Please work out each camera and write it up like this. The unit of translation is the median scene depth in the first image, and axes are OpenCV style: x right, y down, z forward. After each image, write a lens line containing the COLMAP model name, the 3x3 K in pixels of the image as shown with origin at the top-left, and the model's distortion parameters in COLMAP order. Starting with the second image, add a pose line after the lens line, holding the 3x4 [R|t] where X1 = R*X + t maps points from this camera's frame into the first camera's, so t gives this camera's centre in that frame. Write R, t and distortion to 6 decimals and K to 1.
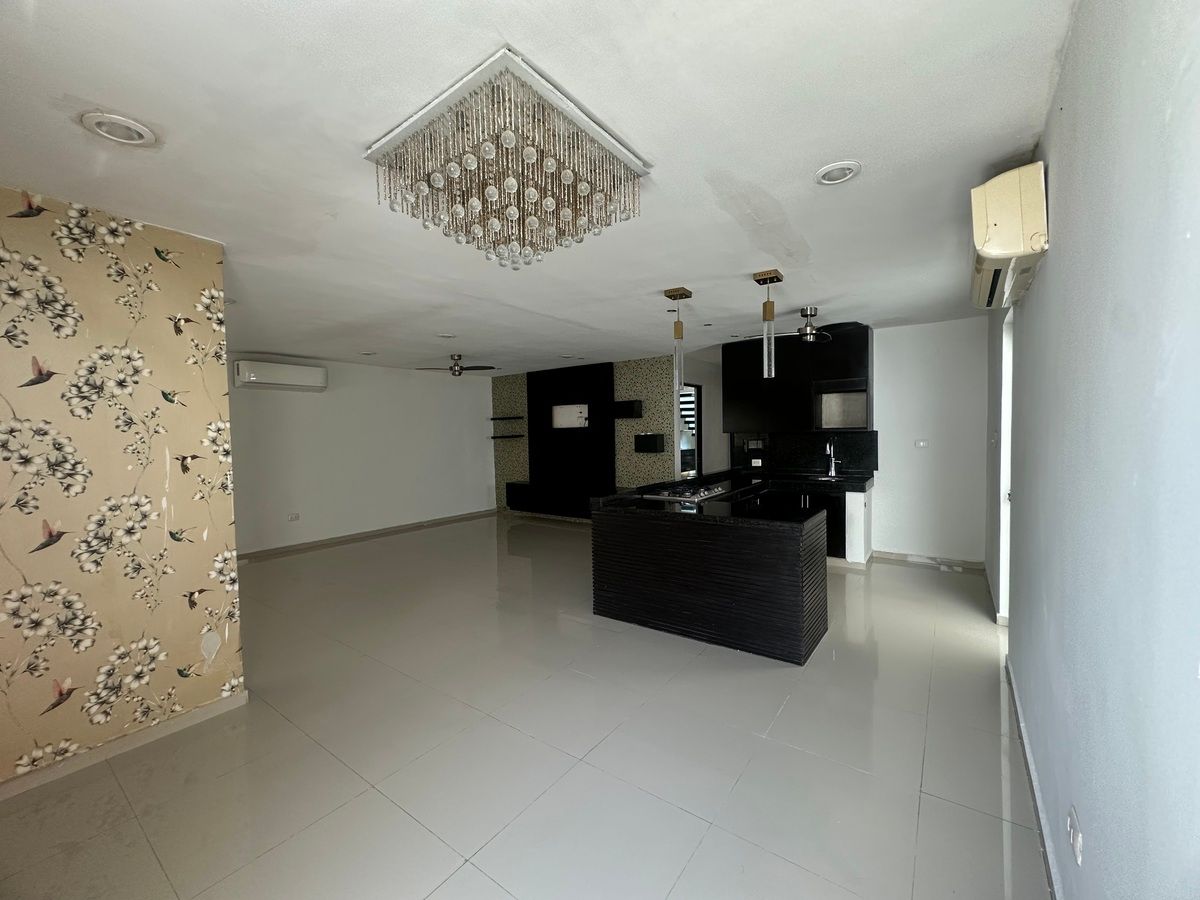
lens RADIAL K [[480.7, 0, 598.7], [0, 480.7, 449.7], [0, 0, 1]] dist [-0.002826, 0.000040]
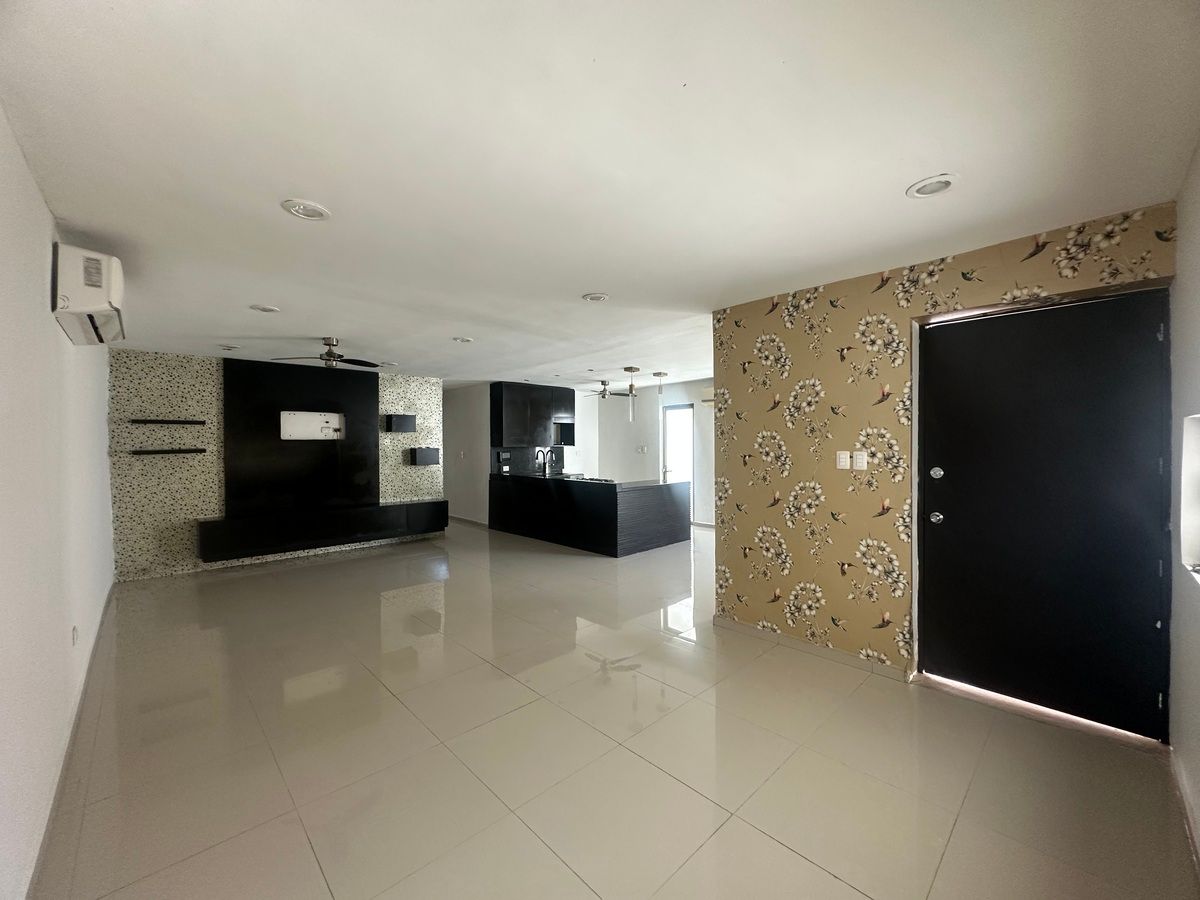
lens RADIAL K [[480.7, 0, 599.1], [0, 480.7, 453.4], [0, 0, 1]] dist [-0.002826, 0.000040]
pose [[0.173850, -0.000522, 0.984772, -0.834992], [0.041340, 0.999122, -0.006769, 0.003362], [-0.983904, 0.041887, 0.173719, 0.403964]]
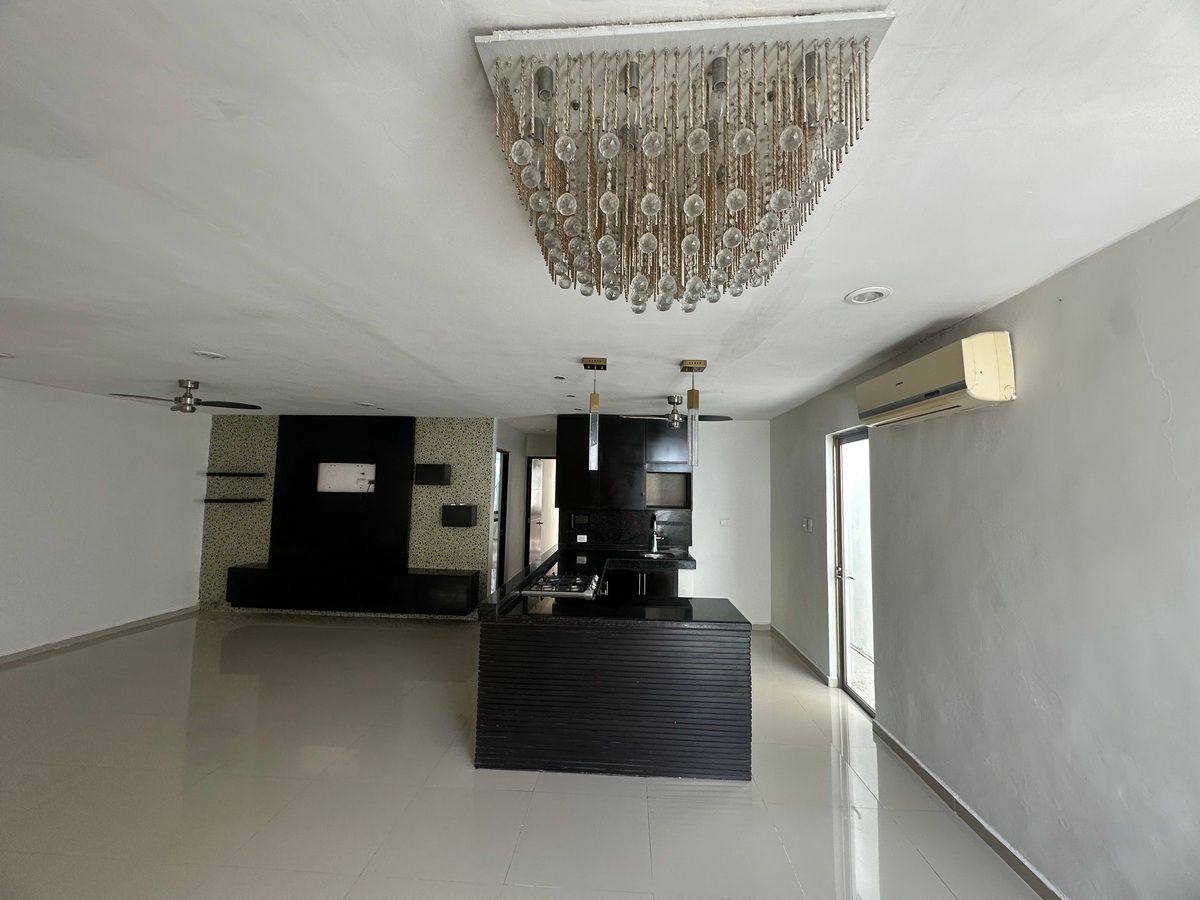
lens RADIAL K [[480.7, 0, 600.8], [0, 480.7, 449.1], [0, 0, 1]] dist [-0.002826, 0.000040]
pose [[0.837489, 0.081820, 0.540295, -0.148448], [-0.015996, 0.991974, -0.125426, -0.025961], [-0.546221, 0.096400, 0.832076, 0.127900]]
